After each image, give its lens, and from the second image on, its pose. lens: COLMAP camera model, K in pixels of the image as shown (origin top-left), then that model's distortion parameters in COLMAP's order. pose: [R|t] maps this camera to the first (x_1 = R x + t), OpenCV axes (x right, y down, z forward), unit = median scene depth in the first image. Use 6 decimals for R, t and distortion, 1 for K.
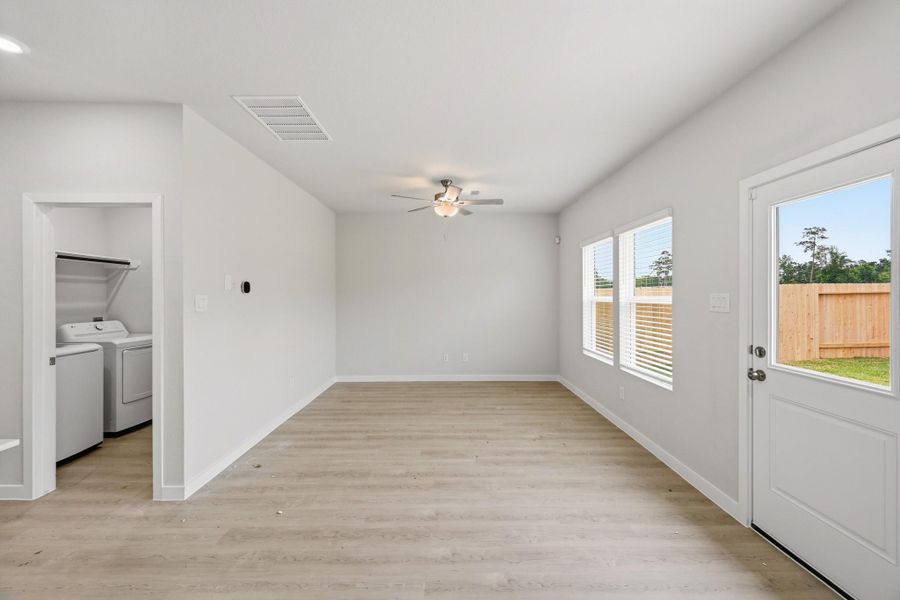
lens RADIAL K [[351.4, 0, 452.8], [0, 351.4, 298.0], [0, 0, 1]] dist [0.000570, 0.000272]
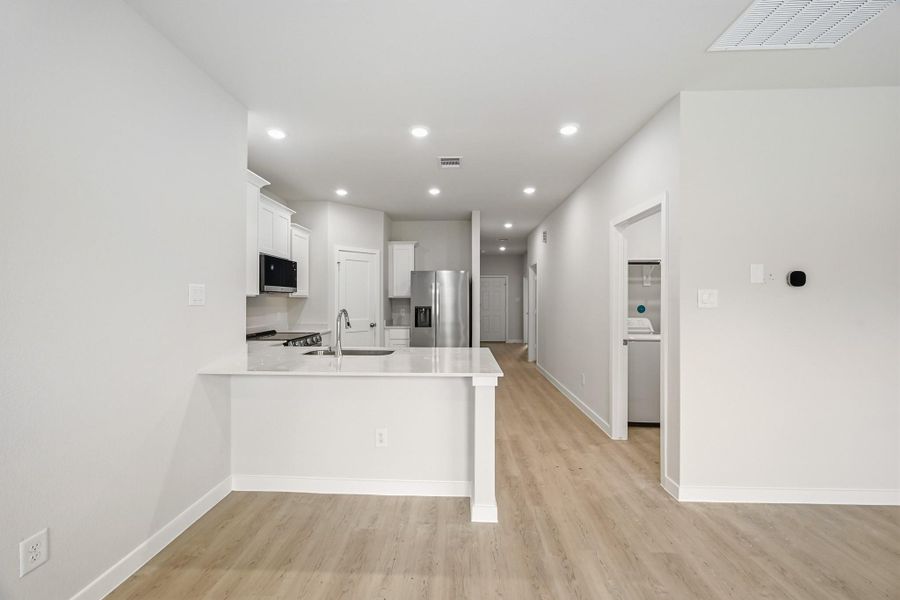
lens RADIAL K [[353.5, 0, 449.1], [0, 353.5, 301.1], [0, 0, 1]] dist [0.000194, -0.000004]
pose [[-0.049571, 0.000701, -0.998770, 0.242778], [-0.006069, 0.999981, 0.001003, 0.027525], [0.998752, 0.006112, -0.049566, 0.420704]]
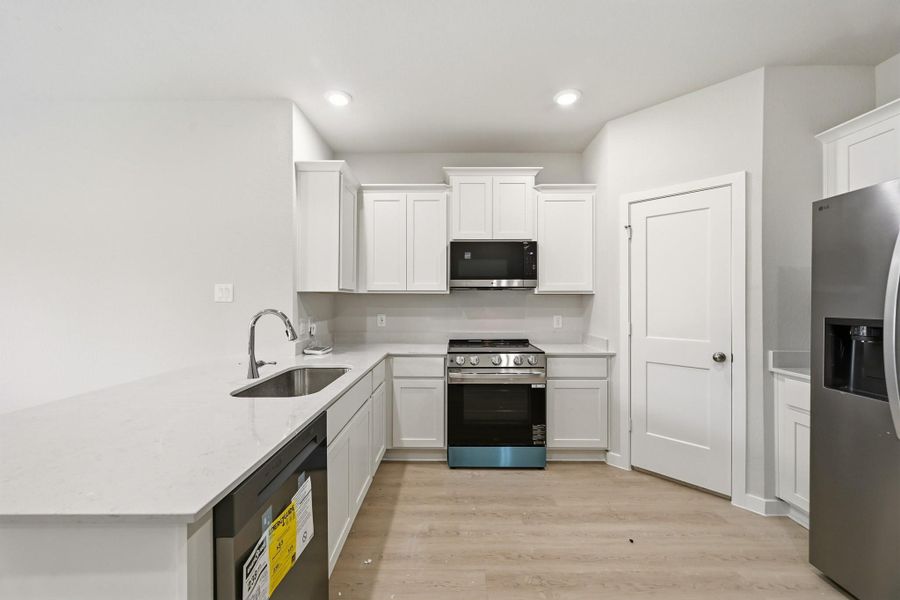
lens RADIAL K [[351.4, 0, 452.8], [0, 351.4, 298.0], [0, 0, 1]] dist [0.000570, 0.000272]
pose [[-0.999824, -0.002738, 0.018560, -1.366401], [-0.002732, 0.999996, 0.000372, 0.029168], [-0.018561, 0.000321, -0.999828, 0.790235]]
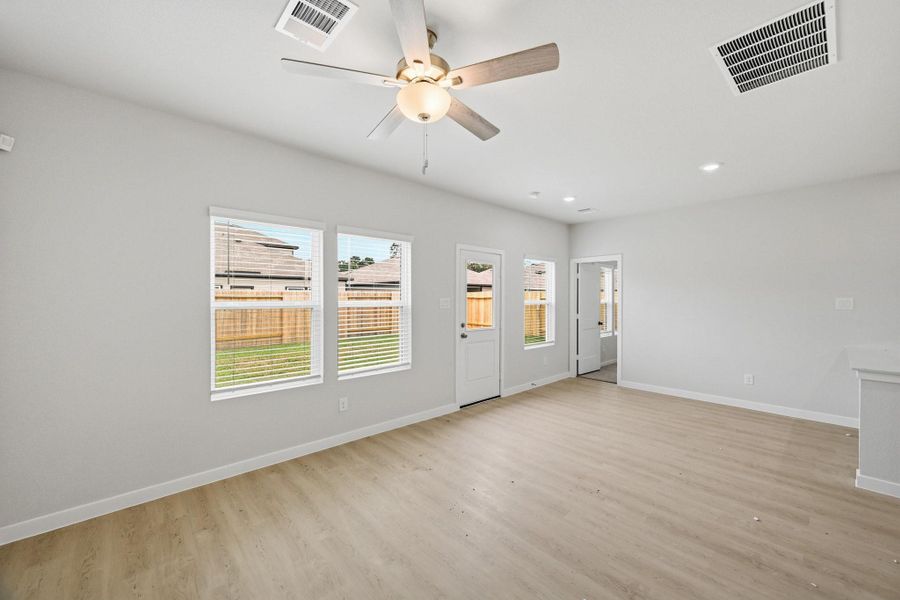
lens RADIAL K [[351.4, 0, 452.8], [0, 351.4, 298.0], [0, 0, 1]] dist [0.000570, 0.000272]
pose [[-0.666224, 0.001180, 0.745751, -0.634253], [0.001984, 0.999998, 0.000190, -0.015145], [-0.745749, 0.001607, -0.666225, 2.198899]]
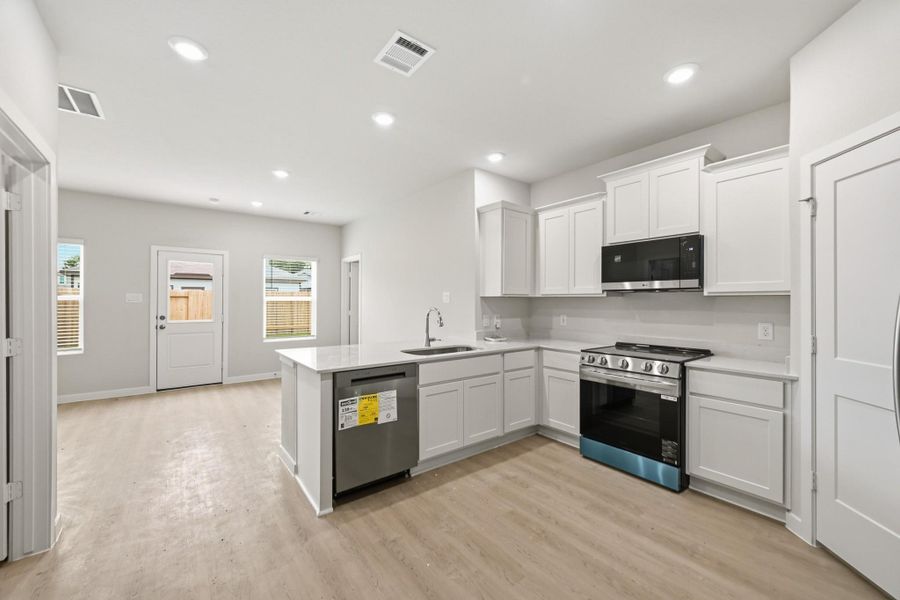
lens RADIAL K [[353.5, 0, 449.1], [0, 353.5, 301.1], [0, 0, 1]] dist [0.000194, -0.000004]
pose [[-0.604999, -0.002376, 0.796223, -2.059427], [0.001204, 0.999992, 0.003900, 0.025046], [-0.796225, 0.003318, -0.604991, 0.784714]]
